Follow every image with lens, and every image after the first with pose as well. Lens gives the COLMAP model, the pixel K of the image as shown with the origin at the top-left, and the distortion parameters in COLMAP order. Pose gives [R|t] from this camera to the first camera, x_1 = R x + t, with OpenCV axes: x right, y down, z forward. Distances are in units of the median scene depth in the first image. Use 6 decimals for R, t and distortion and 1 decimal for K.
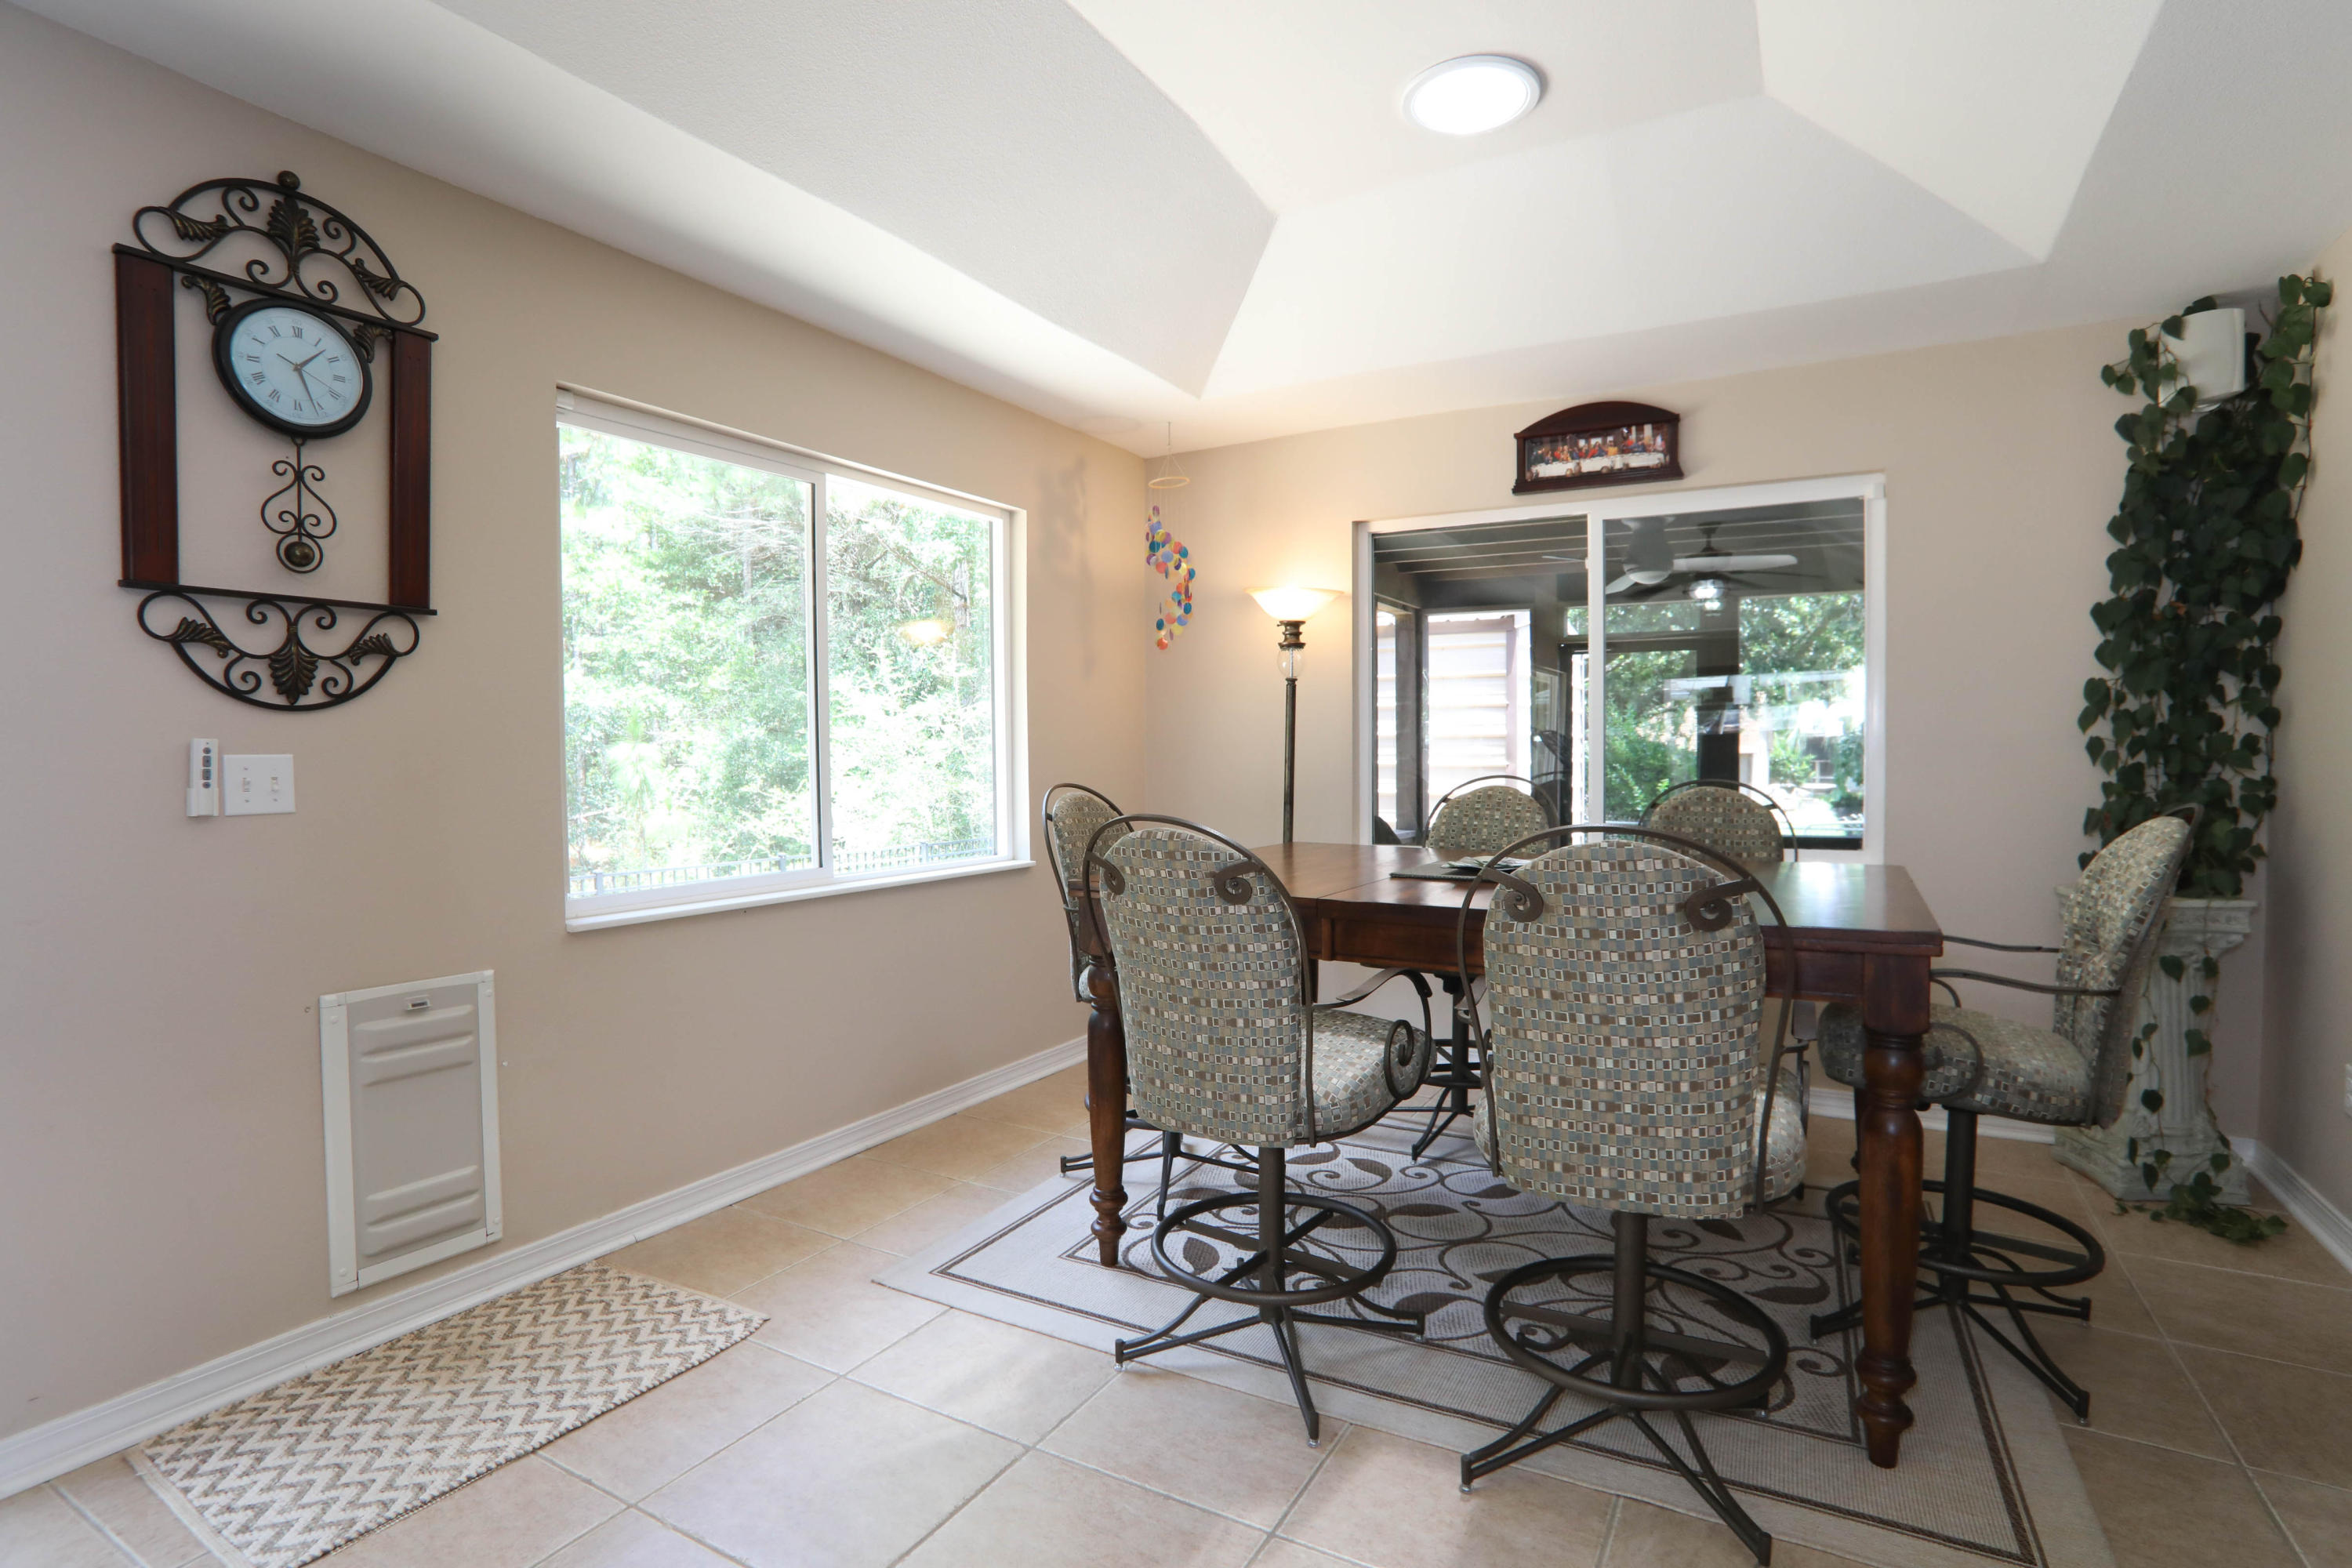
lens RADIAL K [[1150.8, 0, 1176.0], [0, 1150.8, 784.0], [0, 0, 1]] dist [-0.088910, 0.040064]
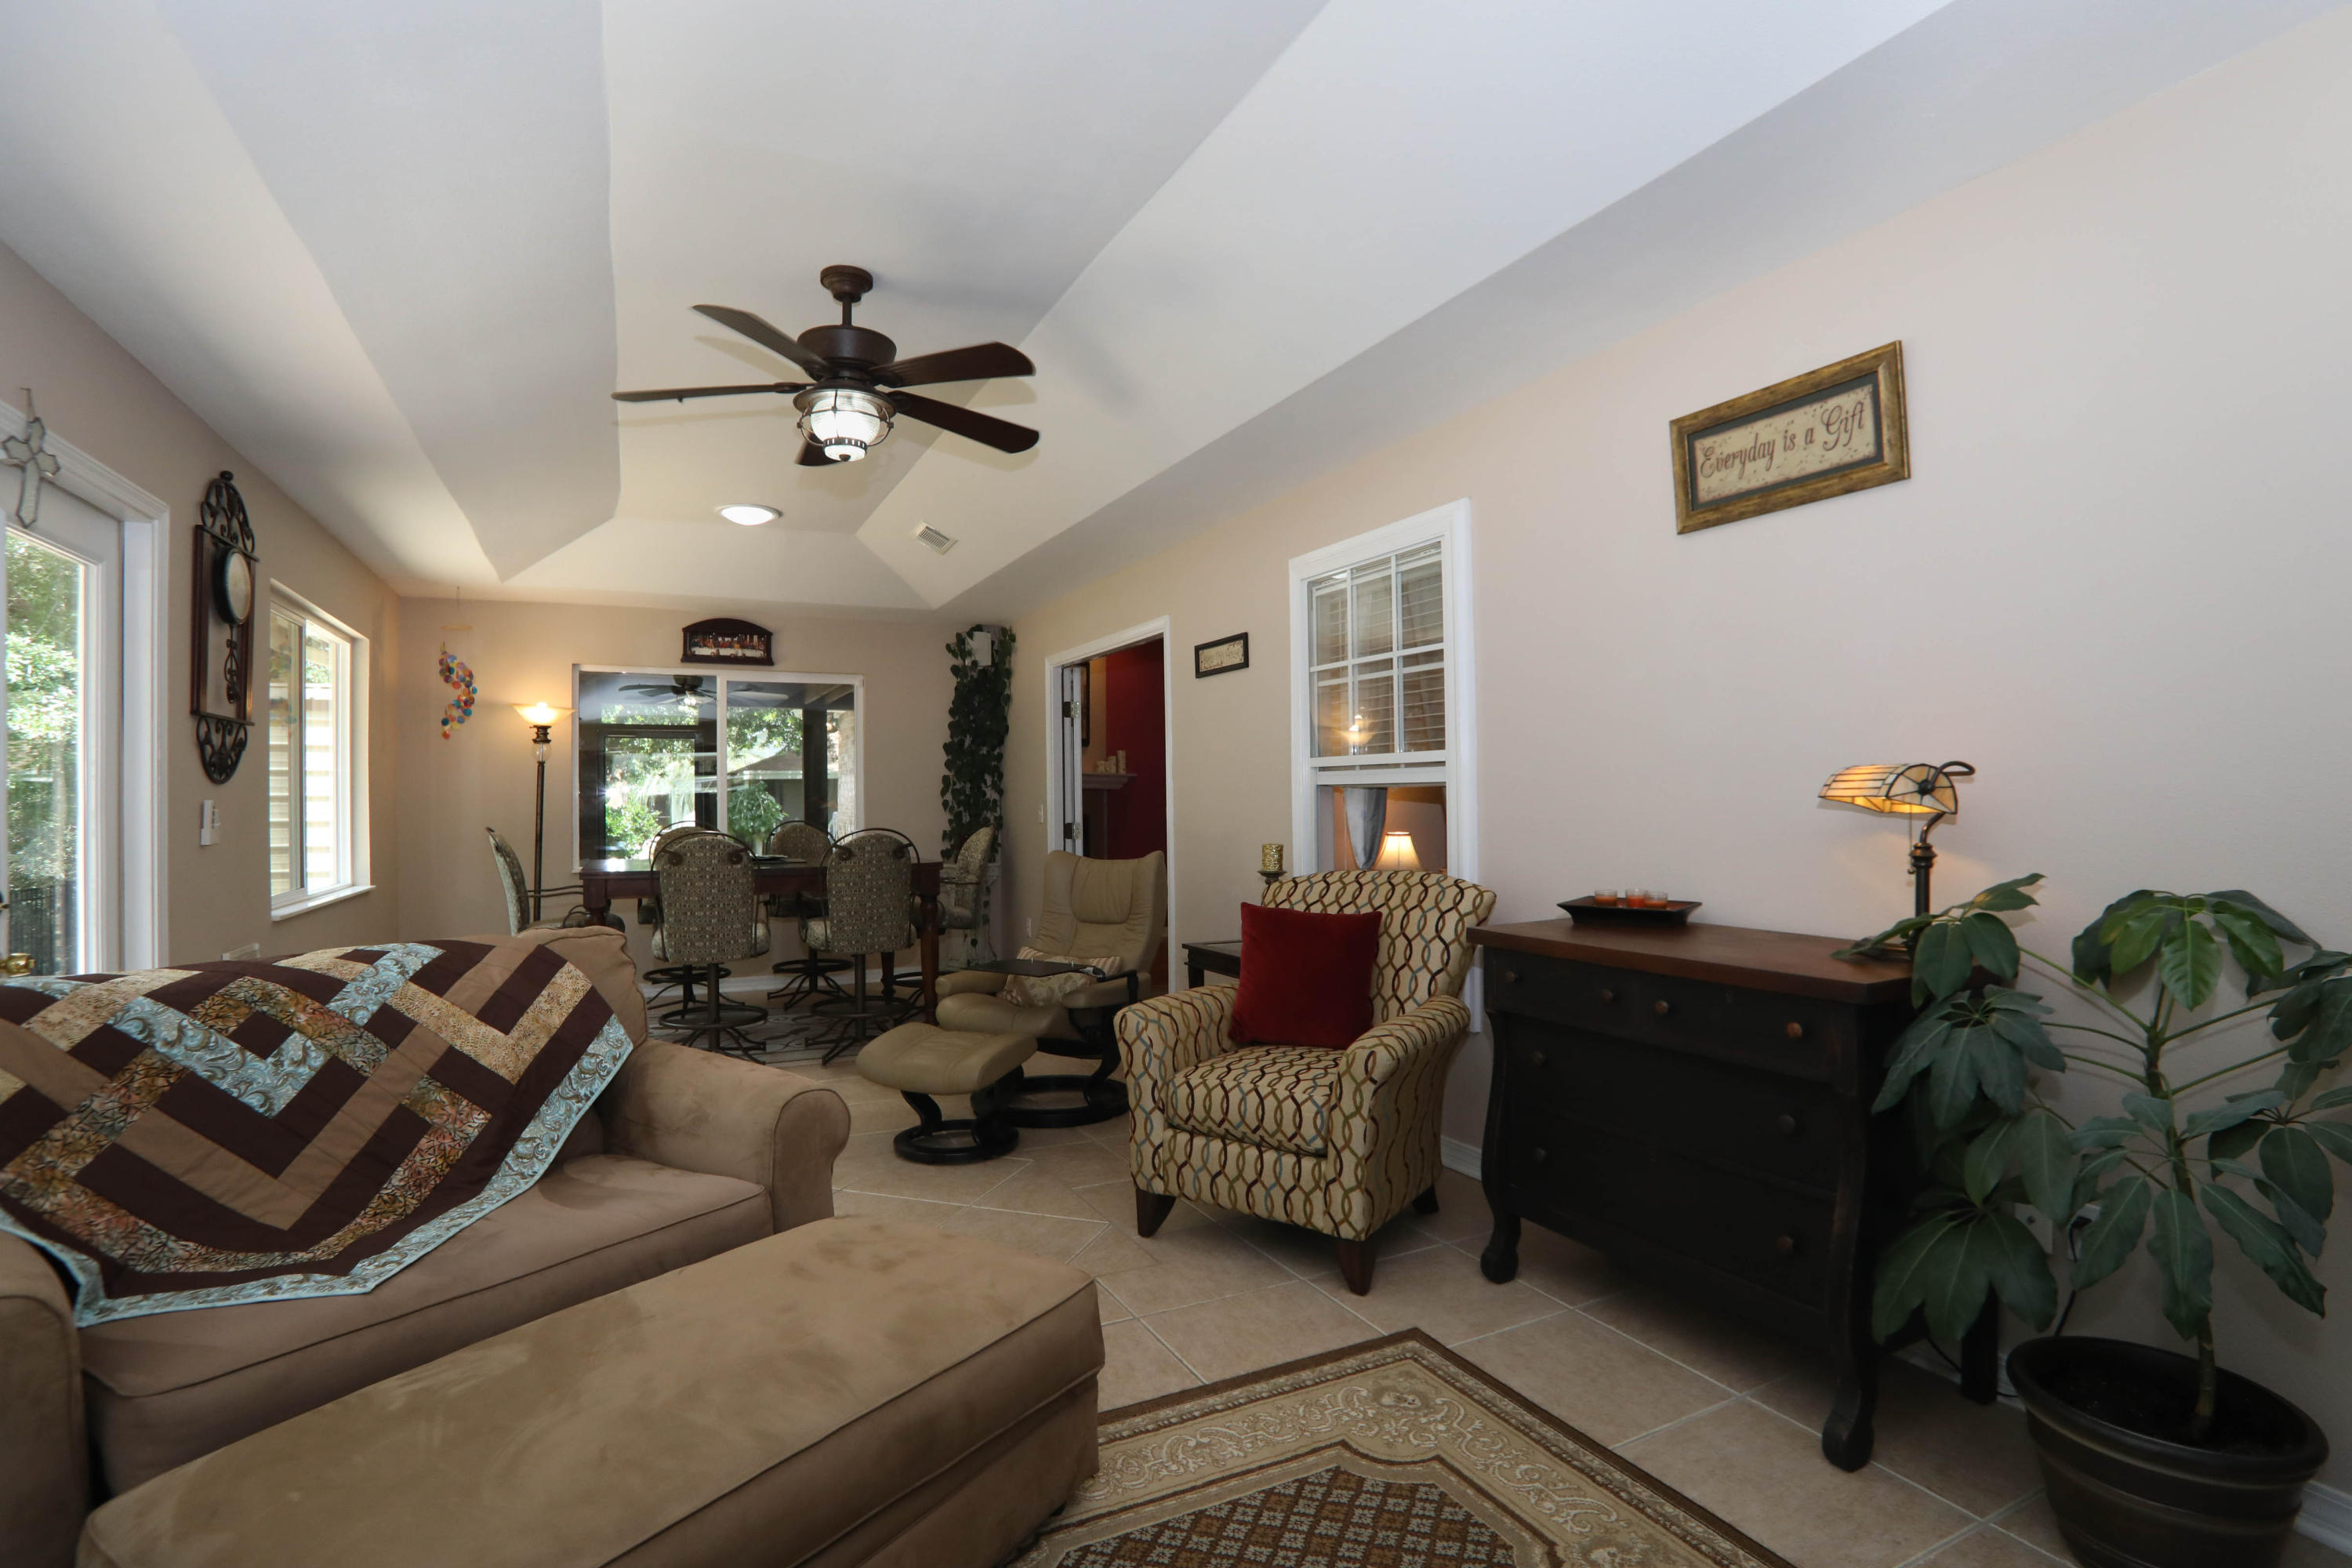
lens RADIAL K [[1150.8, 0, 1176.0], [0, 1150.8, 784.0], [0, 0, 1]] dist [-0.088910, 0.040064]
pose [[0.558990, 0.013290, 0.829068, -0.924687], [0.028870, 0.998953, -0.035479, 0.024552], [-0.828672, 0.043768, 0.558021, -0.777567]]
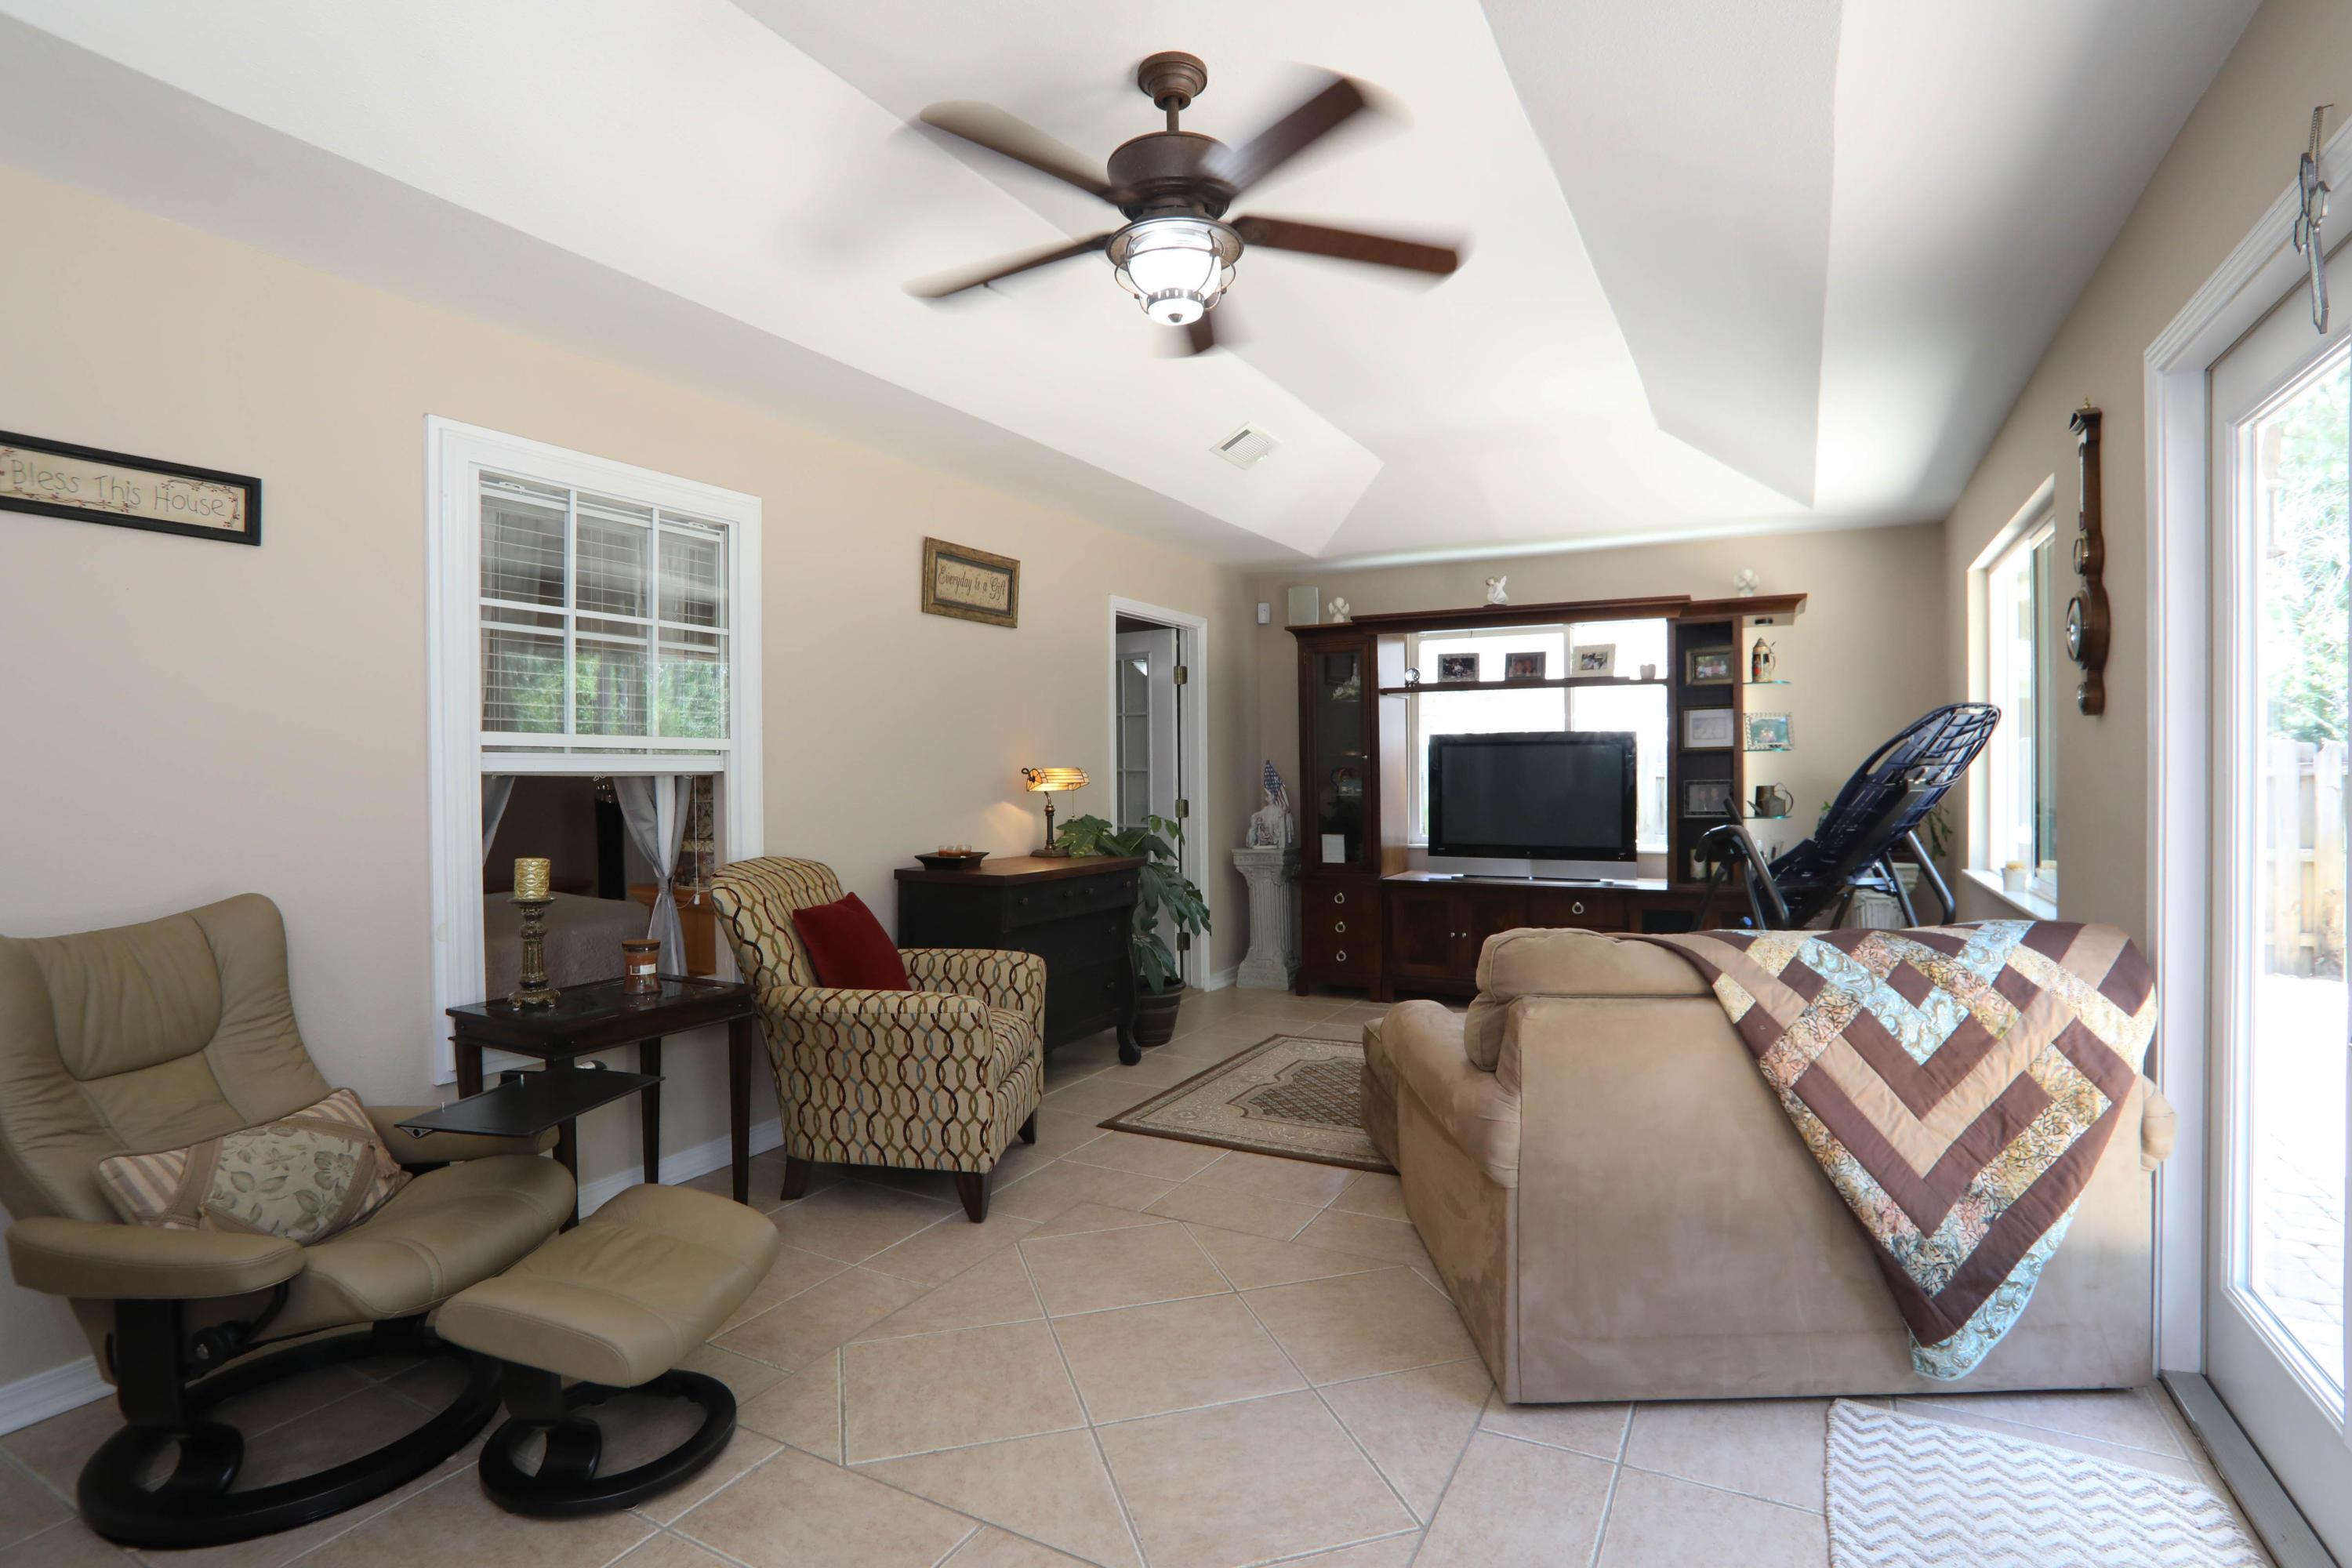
lens RADIAL K [[1150.8, 0, 1176.0], [0, 1150.8, 784.0], [0, 0, 1]] dist [-0.088910, 0.040064]
pose [[-0.999582, 0.016724, -0.023572, -0.220520], [0.015815, 0.999144, 0.038228, -0.035111], [0.024191, 0.037839, -0.998991, 0.796509]]
